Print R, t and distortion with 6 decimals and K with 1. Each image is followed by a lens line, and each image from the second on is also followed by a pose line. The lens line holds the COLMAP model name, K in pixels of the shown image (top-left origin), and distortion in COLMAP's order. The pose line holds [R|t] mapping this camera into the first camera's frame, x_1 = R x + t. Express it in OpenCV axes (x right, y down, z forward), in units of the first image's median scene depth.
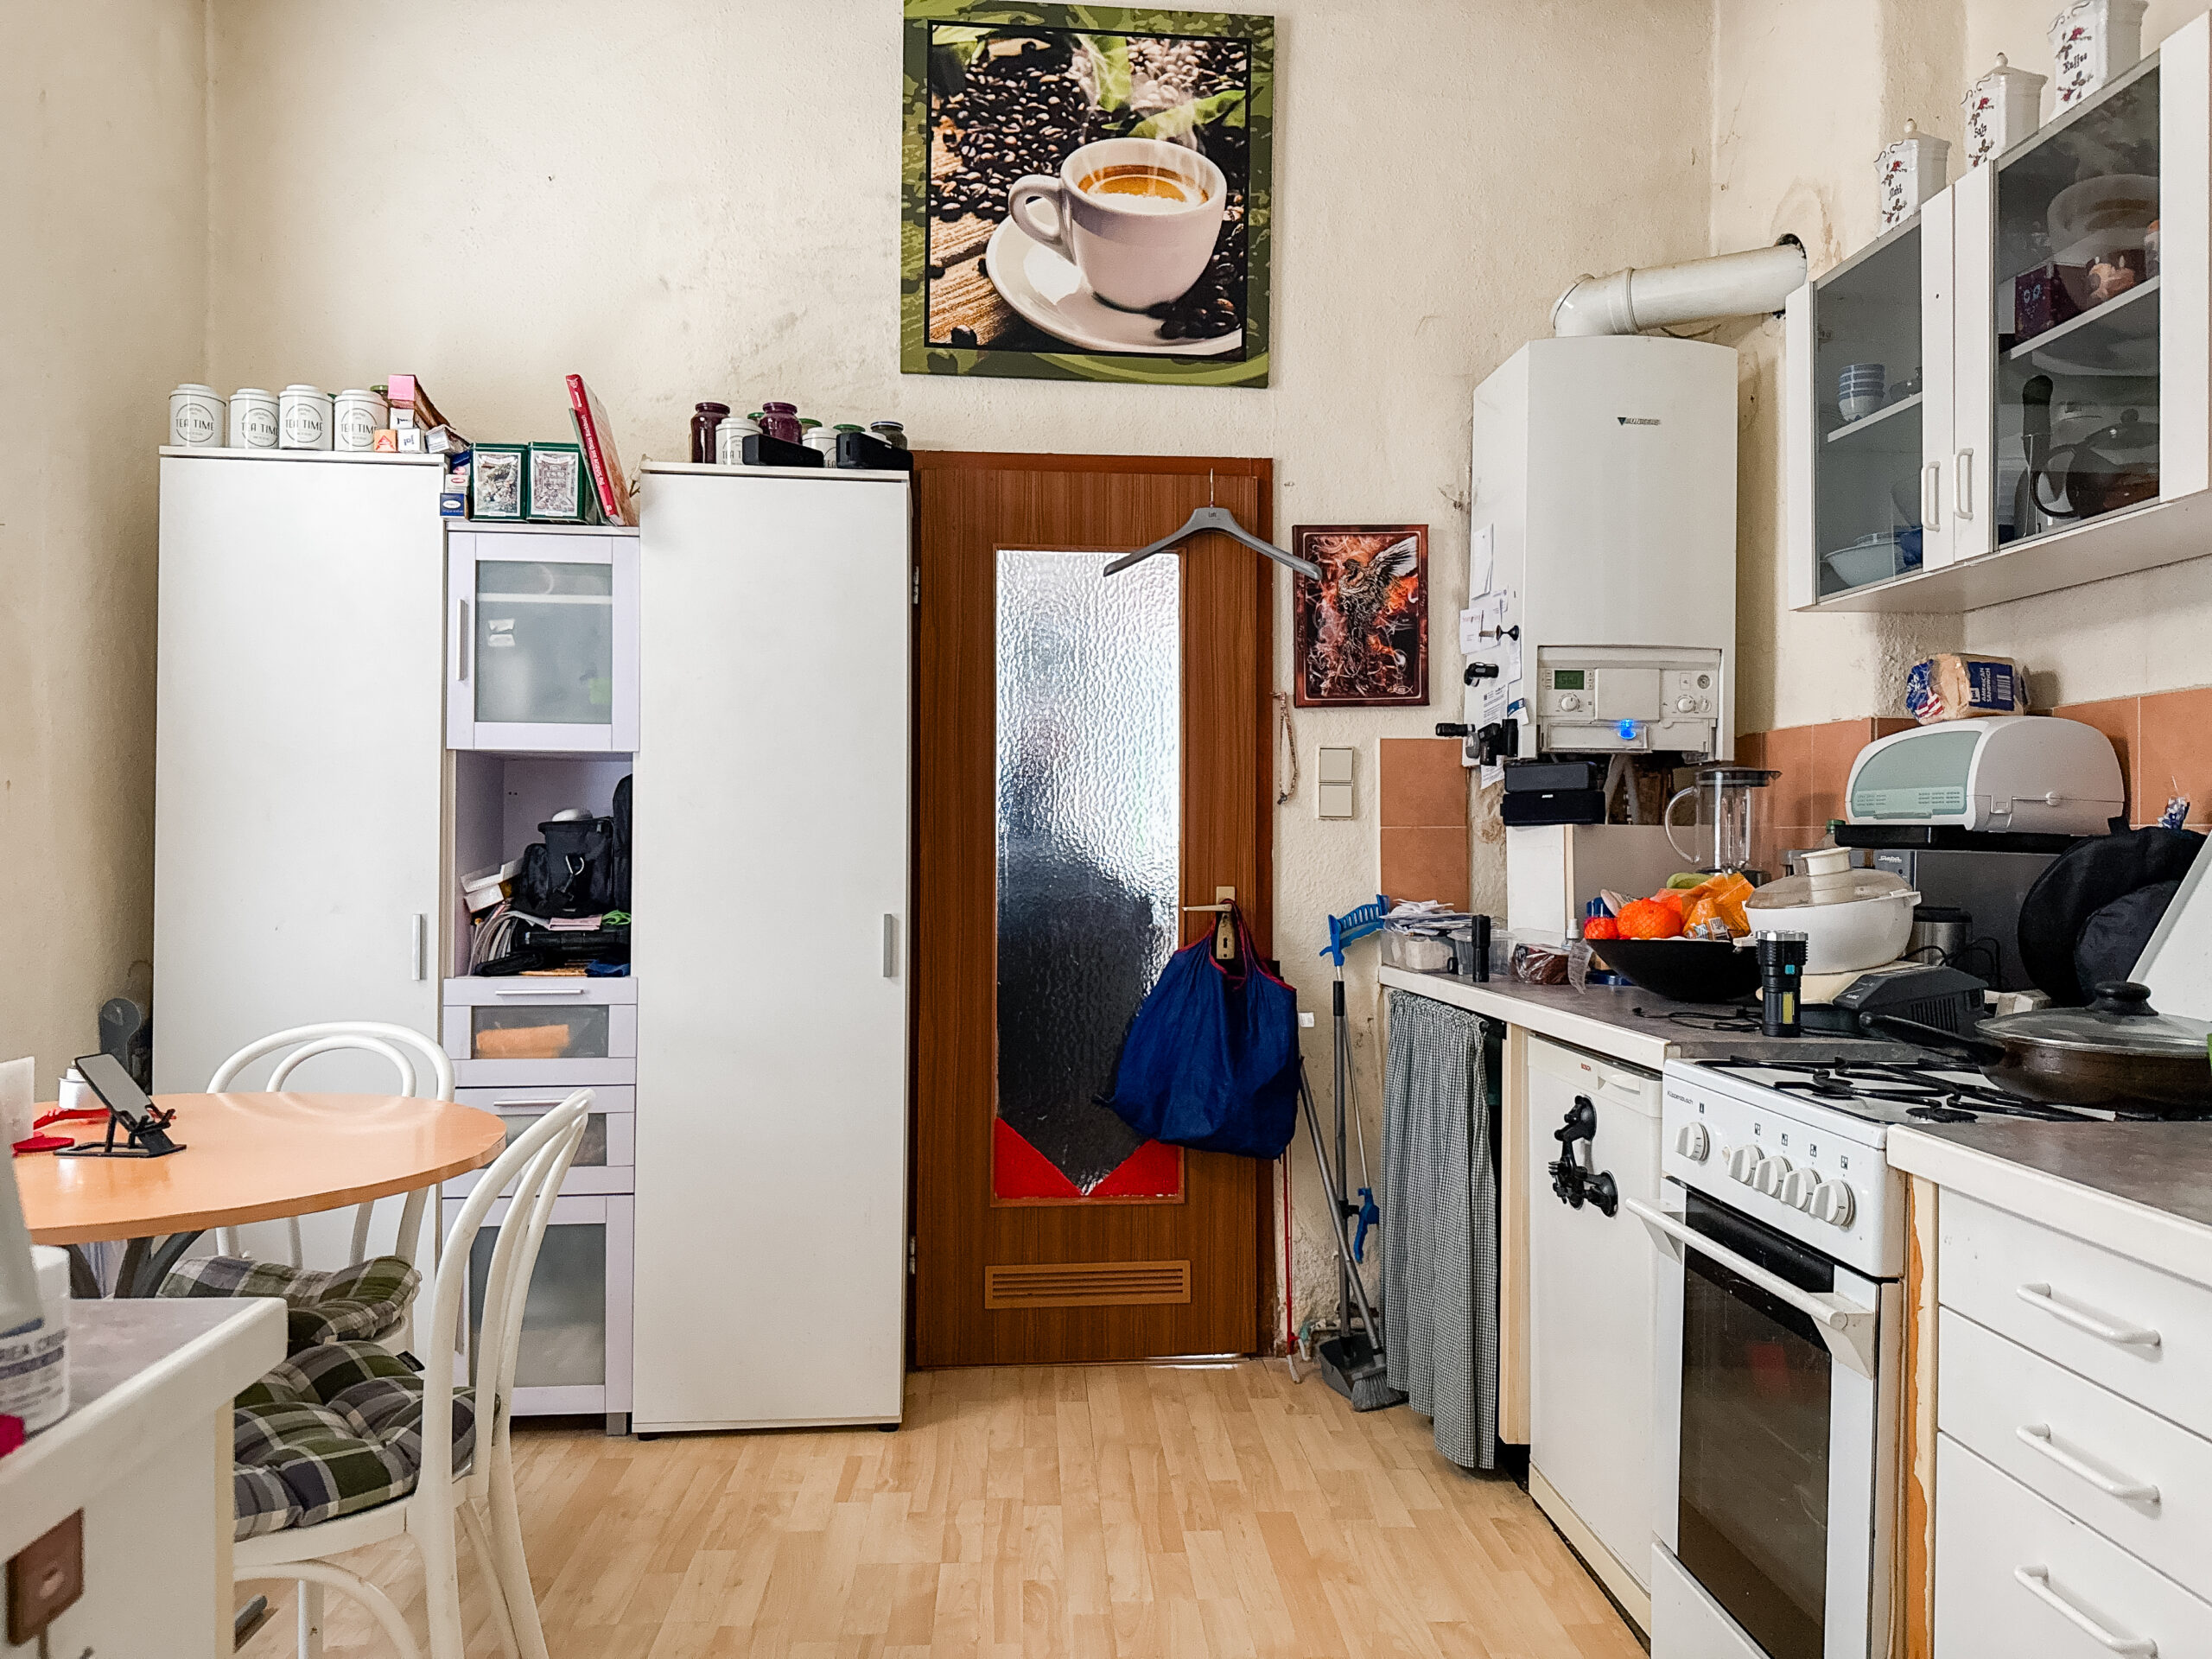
lens RADIAL K [[1572.8, 0, 1113.3], [0, 1572.8, 845.4], [0, 0, 1]] dist [0.145318, -0.213264]
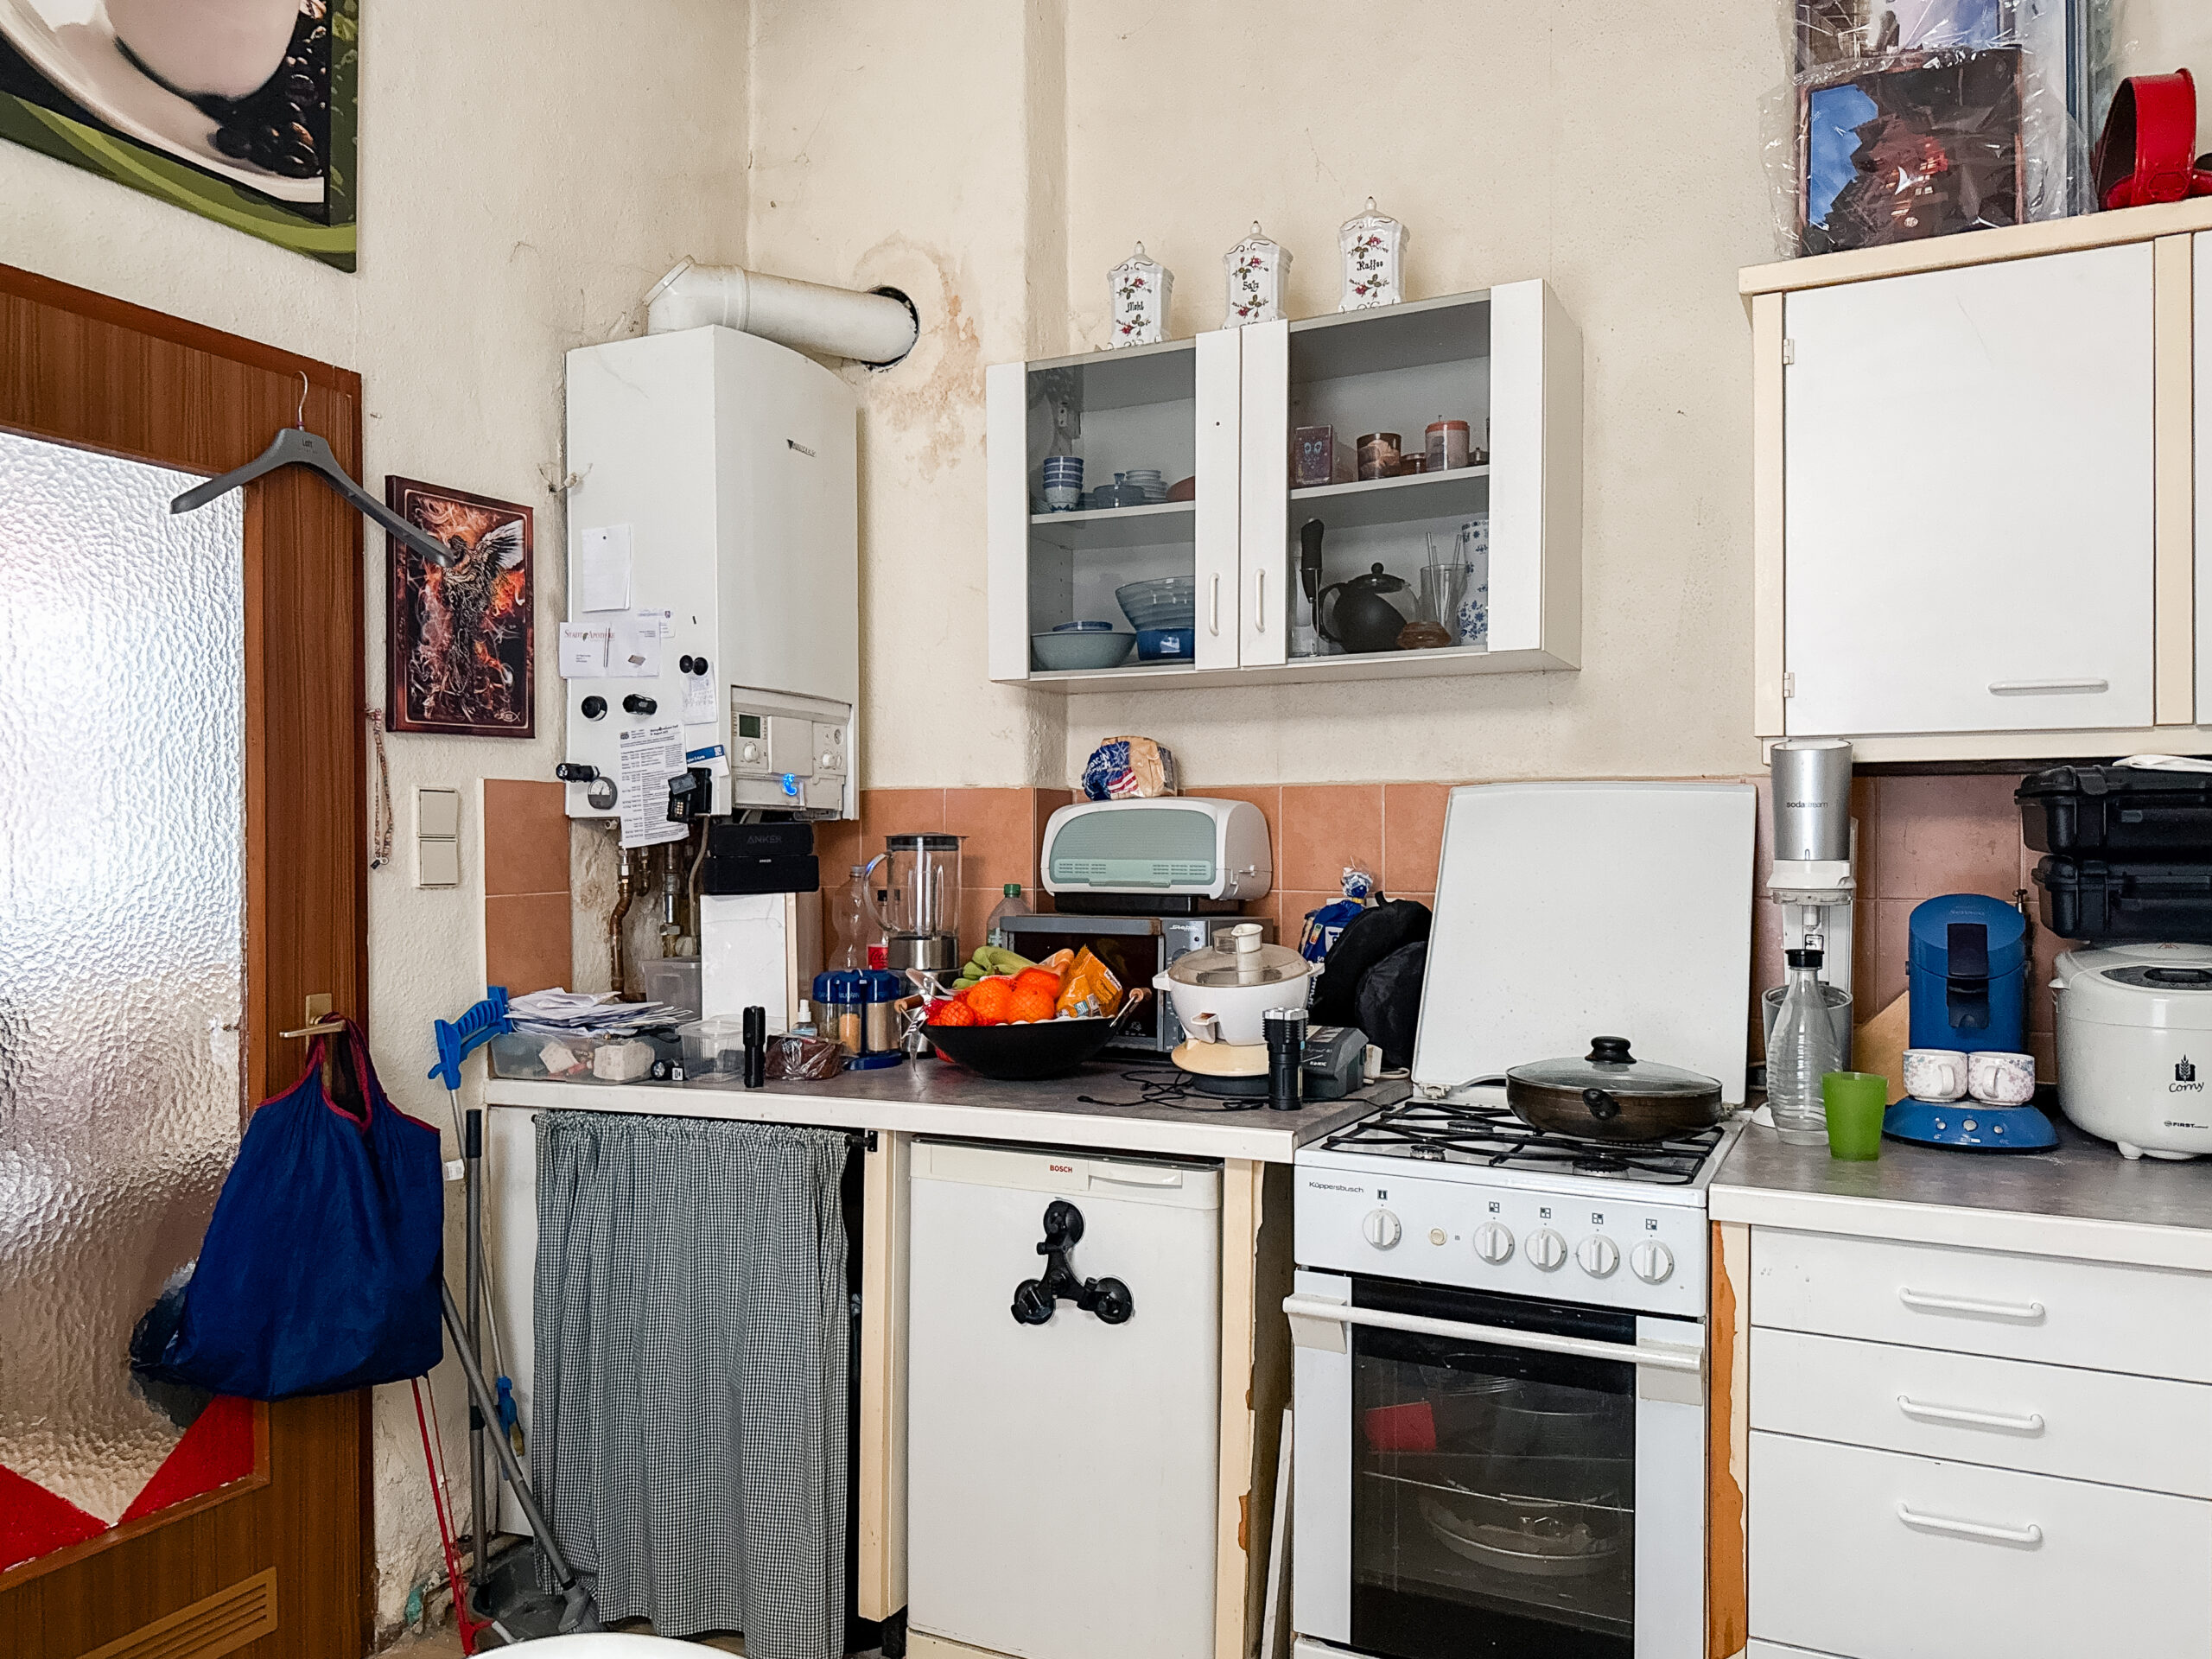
lens RADIAL K [[1645.3, 0, 1104.7], [0, 1645.3, 840.1], [0, 0, 1]] dist [0.037330, -0.039053]
pose [[0.510264, 0.000698, 0.860017, -0.361382], [0.002765, 0.999993, -0.002452, -0.035970], [-0.860013, 0.003629, 0.510259, 0.346761]]
